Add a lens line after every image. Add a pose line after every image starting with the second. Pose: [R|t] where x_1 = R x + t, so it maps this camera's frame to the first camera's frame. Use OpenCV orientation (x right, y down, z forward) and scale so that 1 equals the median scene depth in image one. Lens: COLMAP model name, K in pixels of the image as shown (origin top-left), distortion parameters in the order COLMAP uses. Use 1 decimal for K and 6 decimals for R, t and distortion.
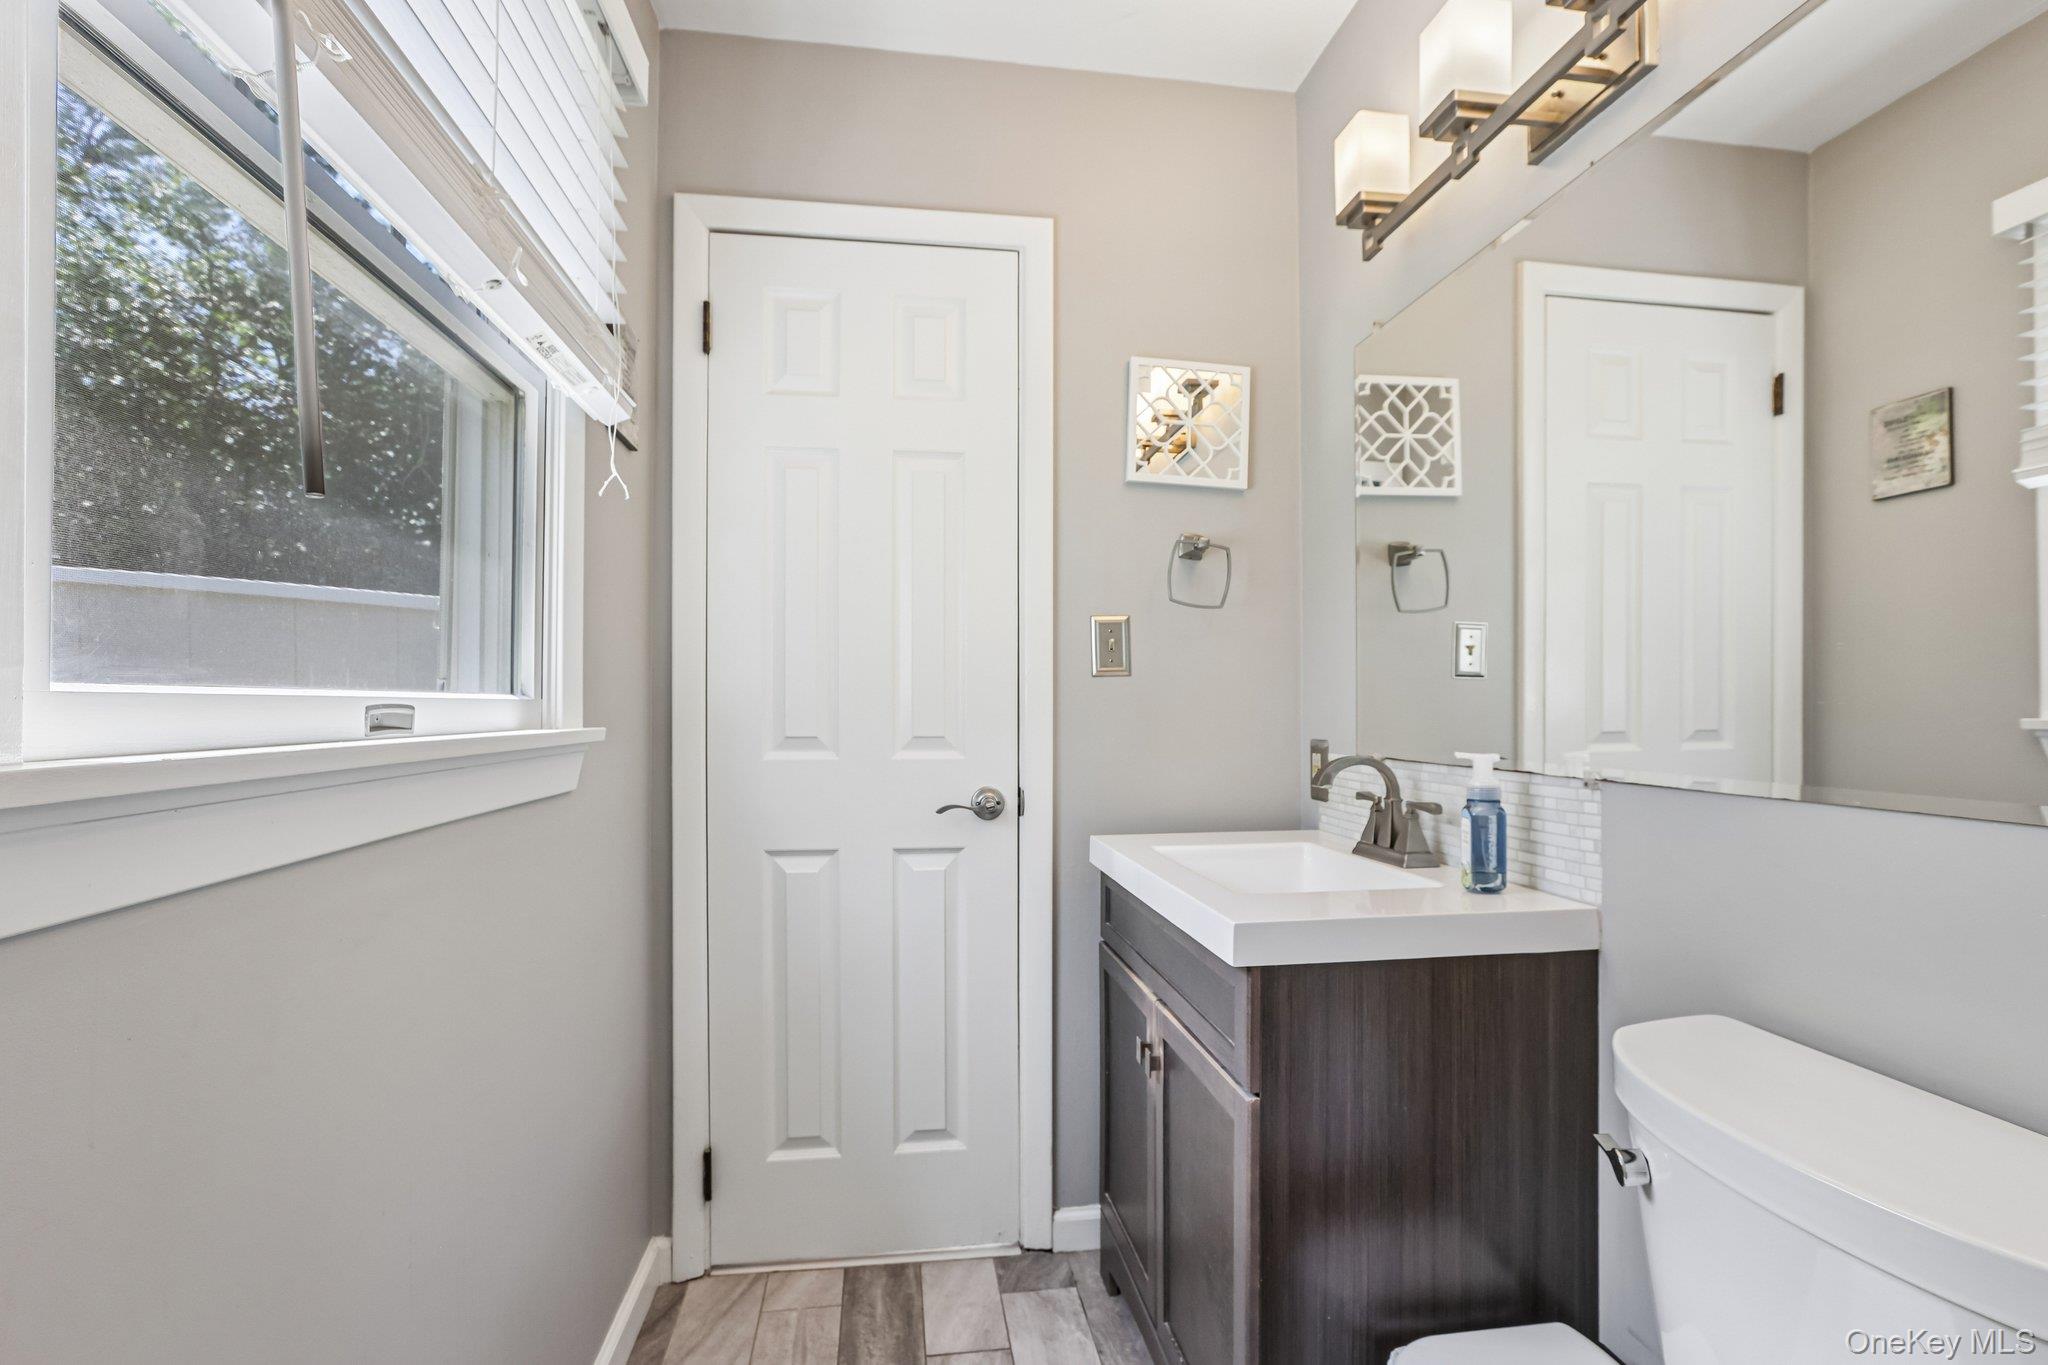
lens RADIAL K [[957.2, 0, 1025.5], [0, 957.2, 694.2], [0, 0, 1]] dist [0.005564, 0.001019]
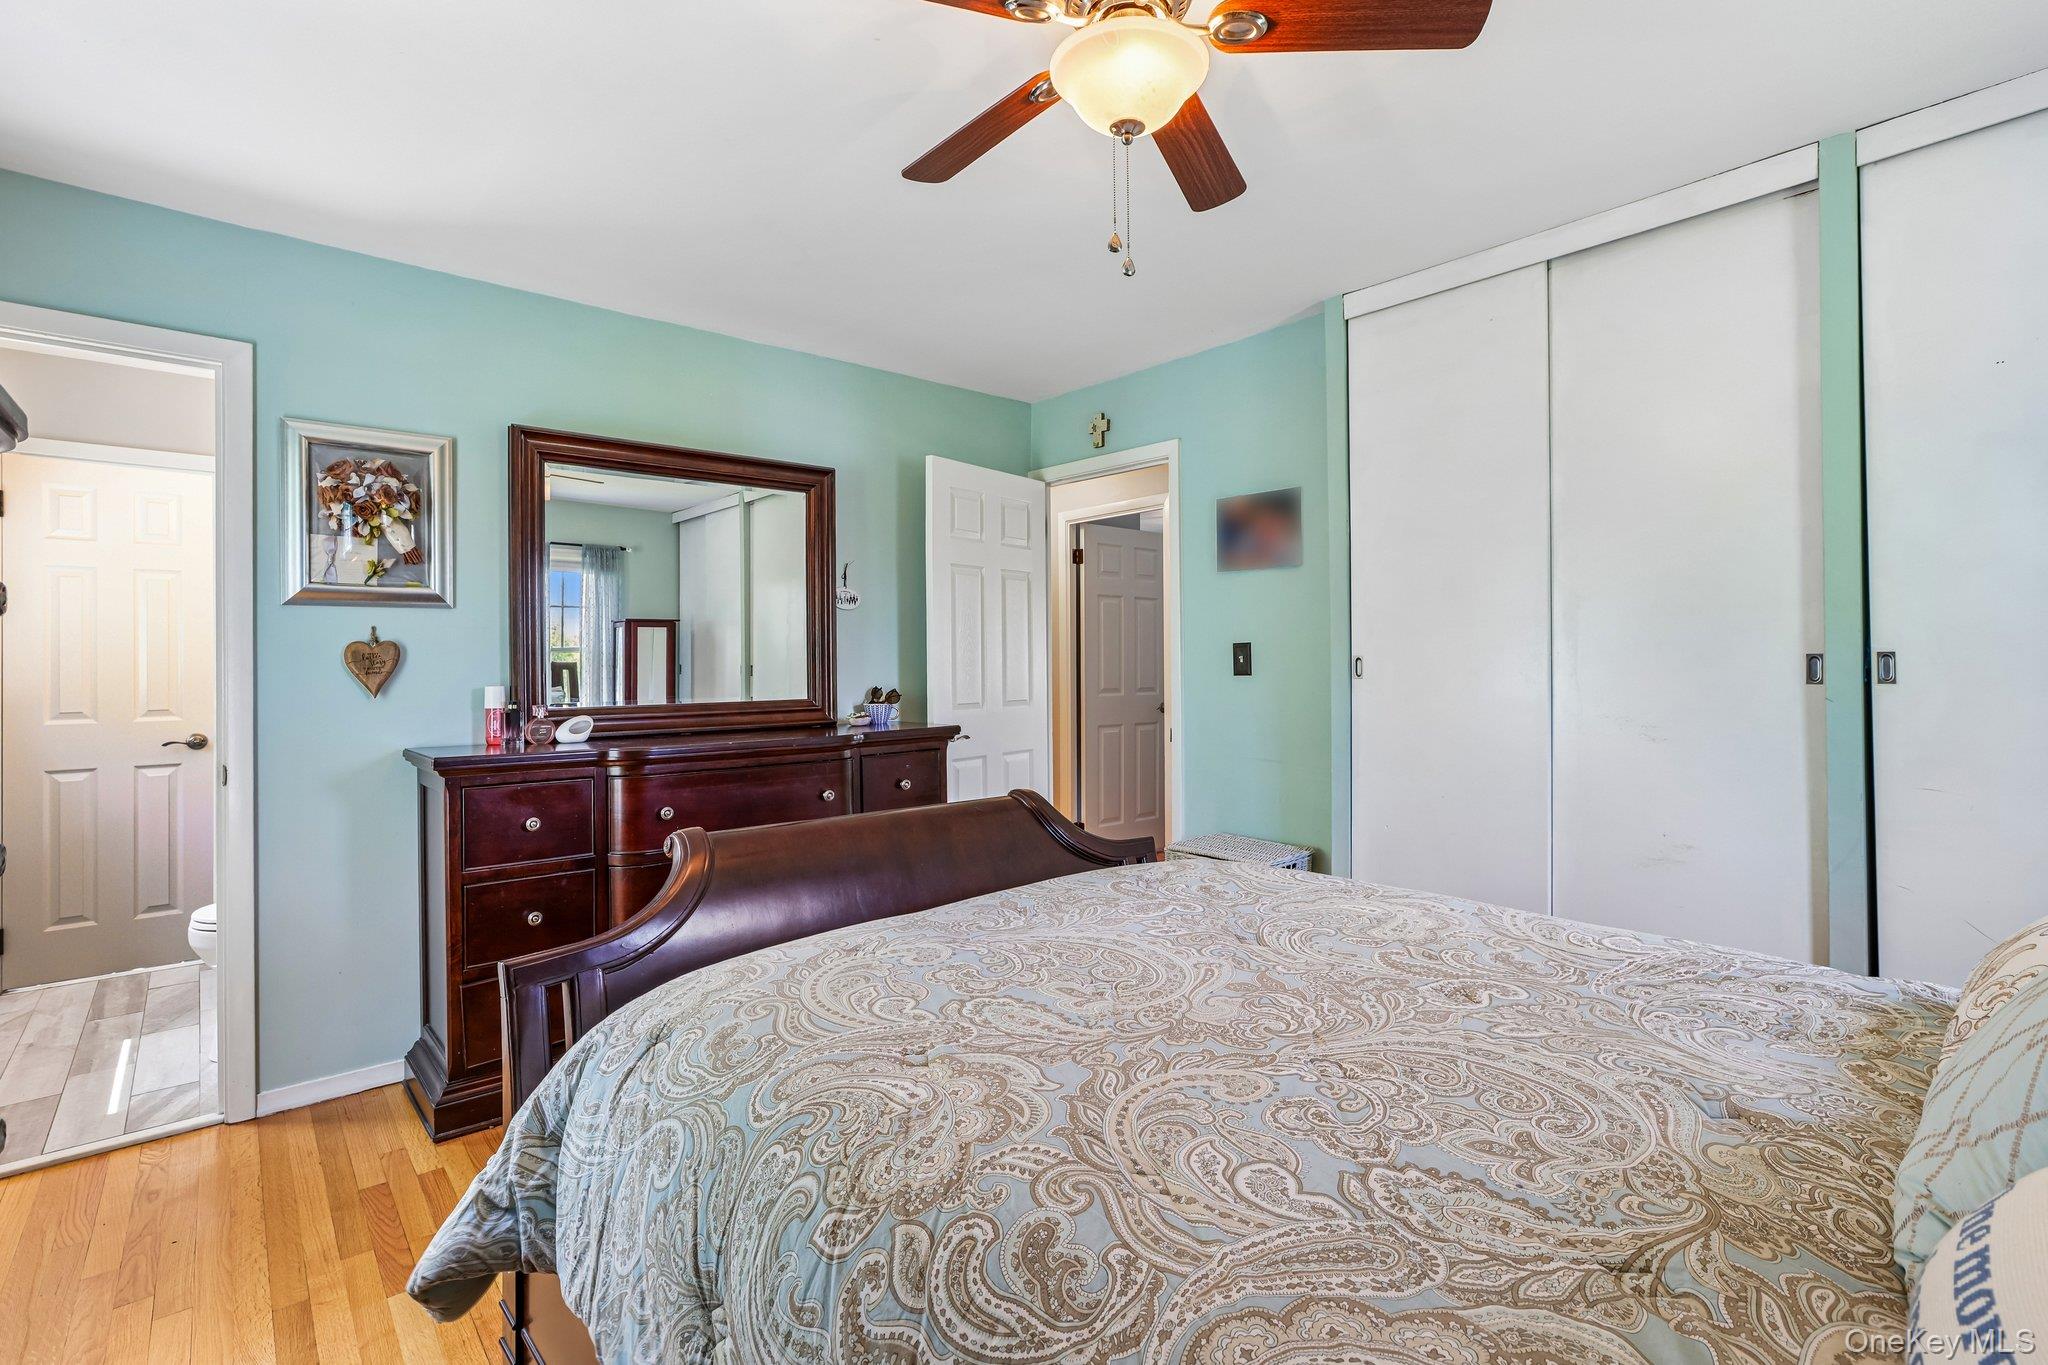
lens RADIAL K [[957.2, 0, 1025.2], [0, 957.2, 643.3], [0, 0, 1]] dist [0.005564, 0.001019]
pose [[0.820300, -0.001232, 0.571932, 0.241028], [-0.001337, 0.999991, 0.004073, -0.107364], [-0.571932, -0.004106, 0.820291, -1.728193]]
